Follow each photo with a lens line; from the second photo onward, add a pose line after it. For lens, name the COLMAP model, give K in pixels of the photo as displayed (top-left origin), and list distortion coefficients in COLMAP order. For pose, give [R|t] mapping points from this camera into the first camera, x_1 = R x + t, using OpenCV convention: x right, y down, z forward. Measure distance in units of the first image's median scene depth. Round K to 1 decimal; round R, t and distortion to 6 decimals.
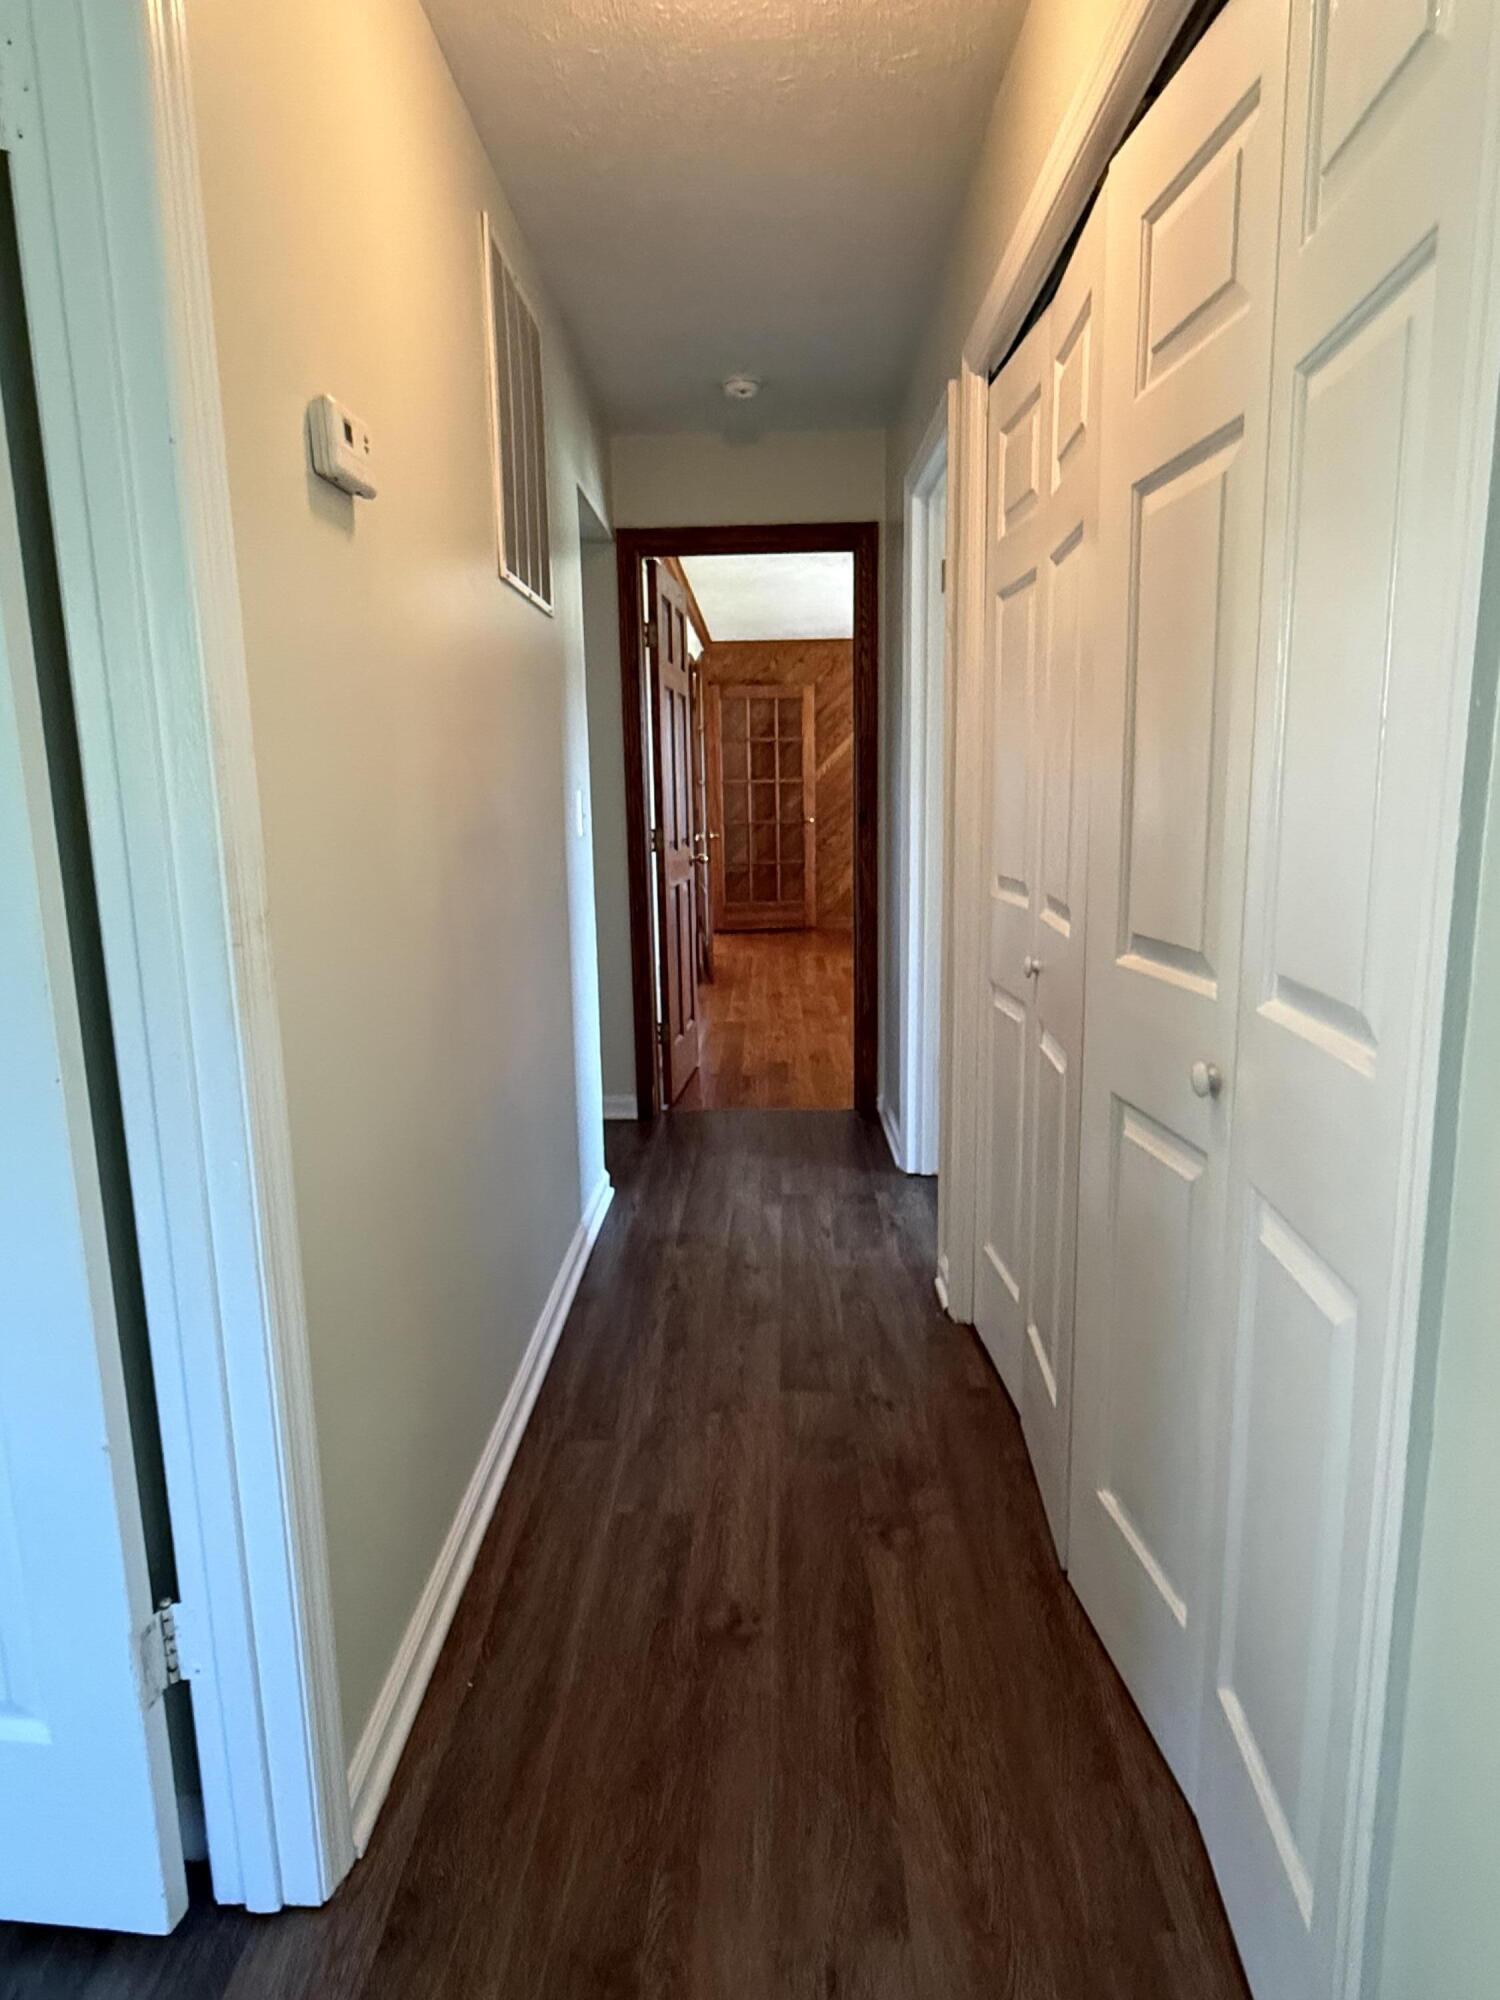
lens RADIAL K [[1183.0, 0, 750.0], [0, 1183.0, 1000.0], [0, 0, 1]] dist [-0.000268, 0.000038]
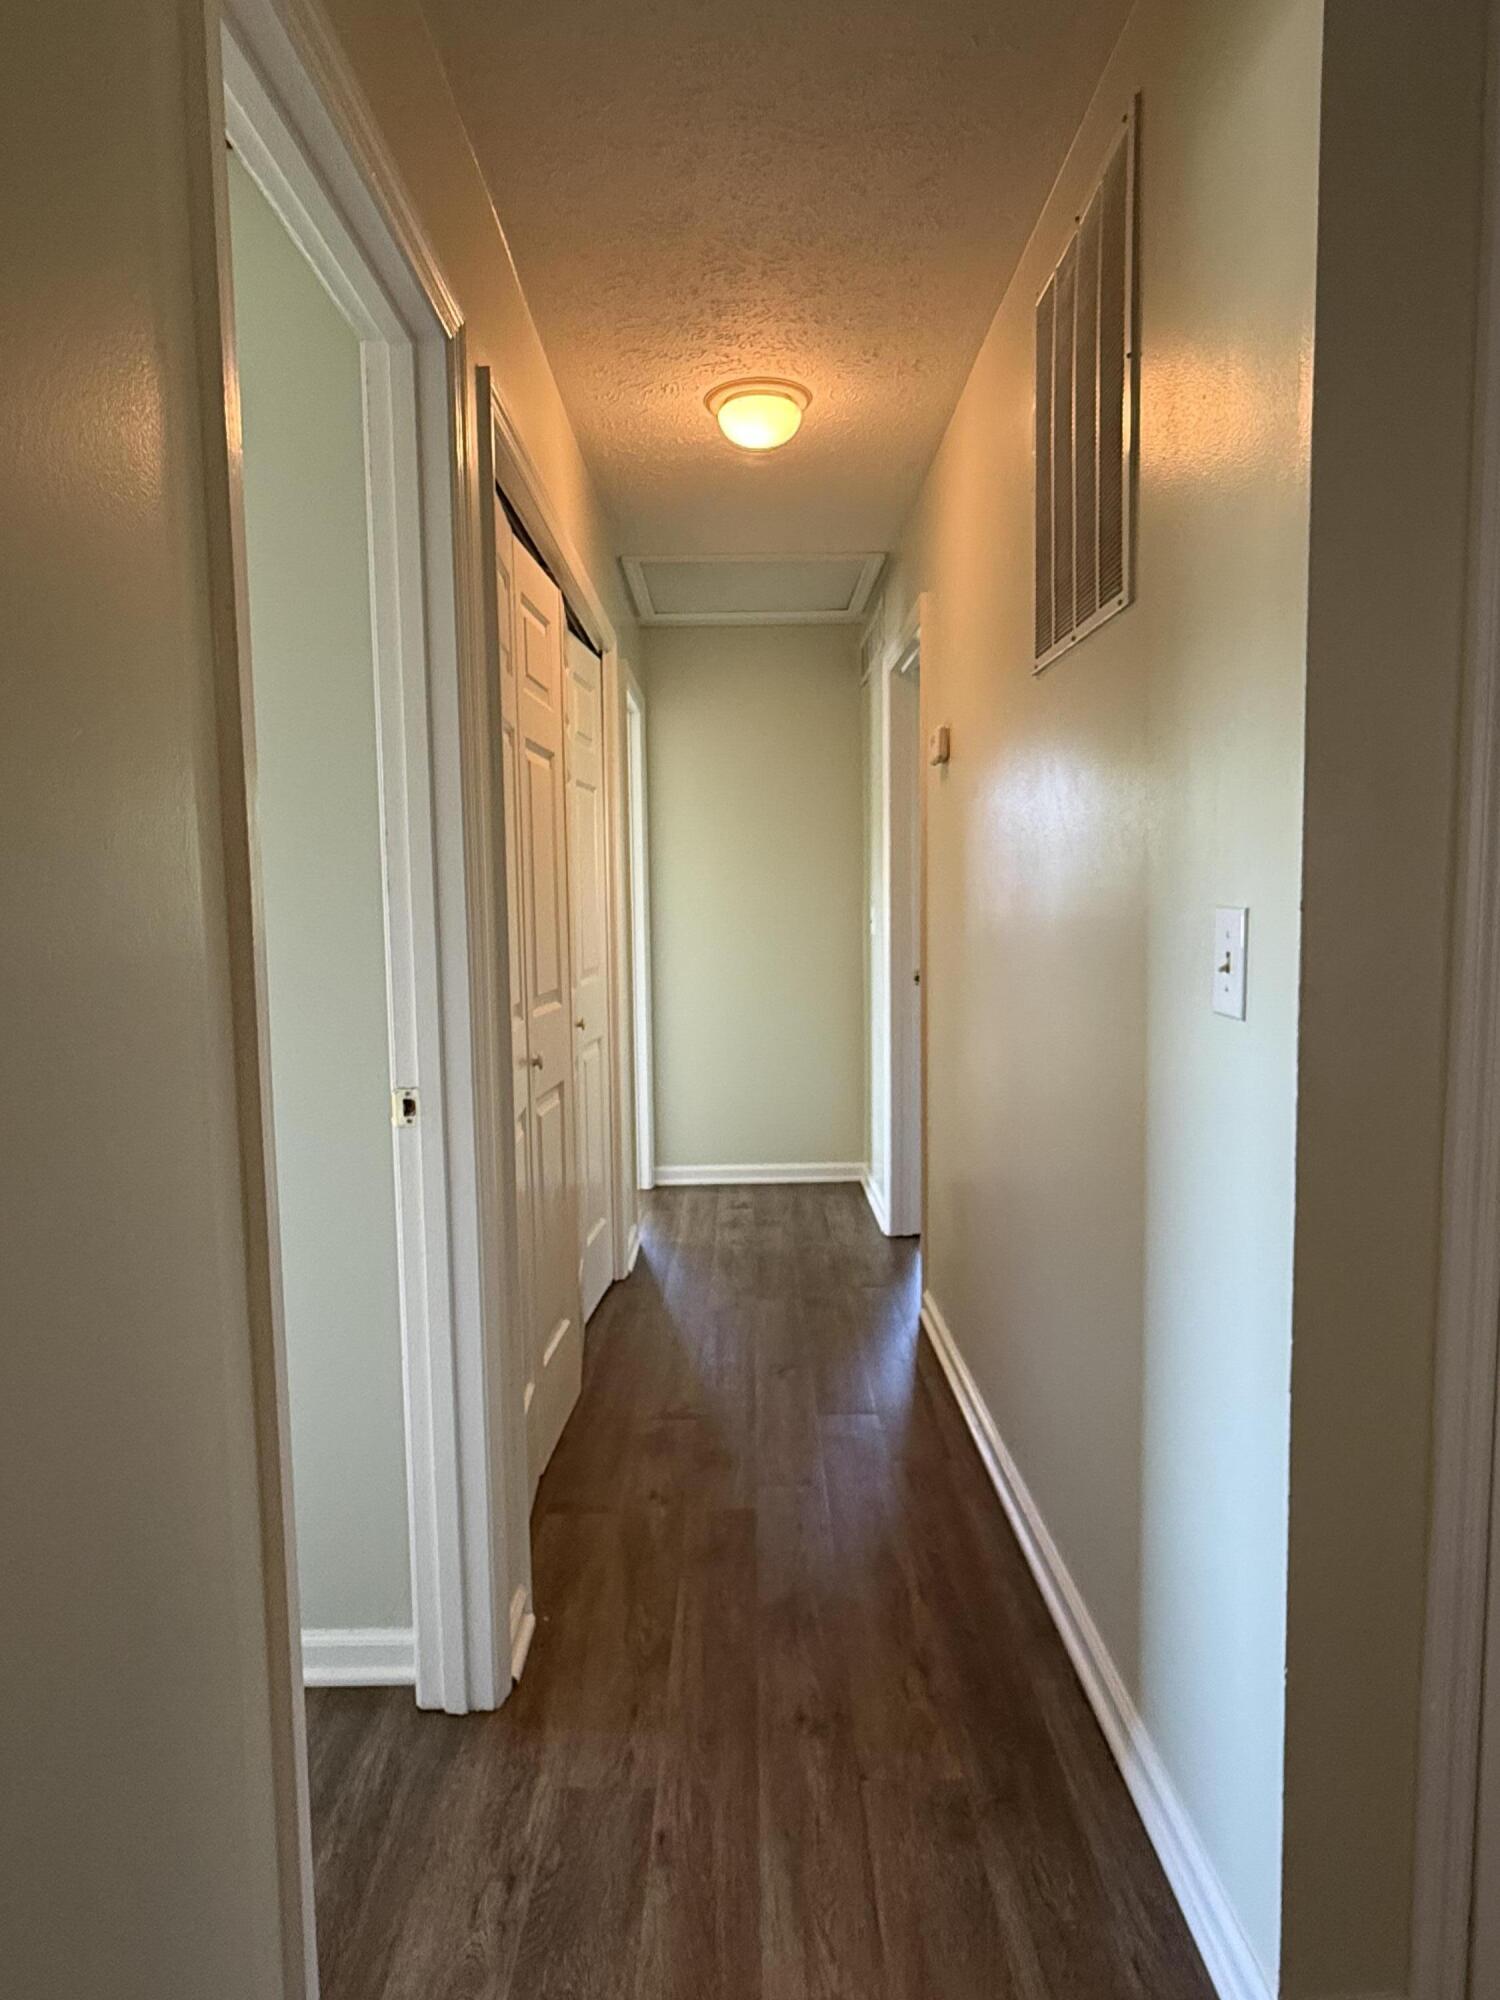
lens RADIAL K [[1183.0, 0, 750.0], [0, 1183.0, 1000.0], [0, 0, 1]] dist [-0.000268, 0.000038]
pose [[-0.998484, 0.050685, -0.021472, 0.024264], [0.043184, 0.963166, 0.265419, -0.265189], [0.034134, 0.264089, -0.963894, 1.426024]]
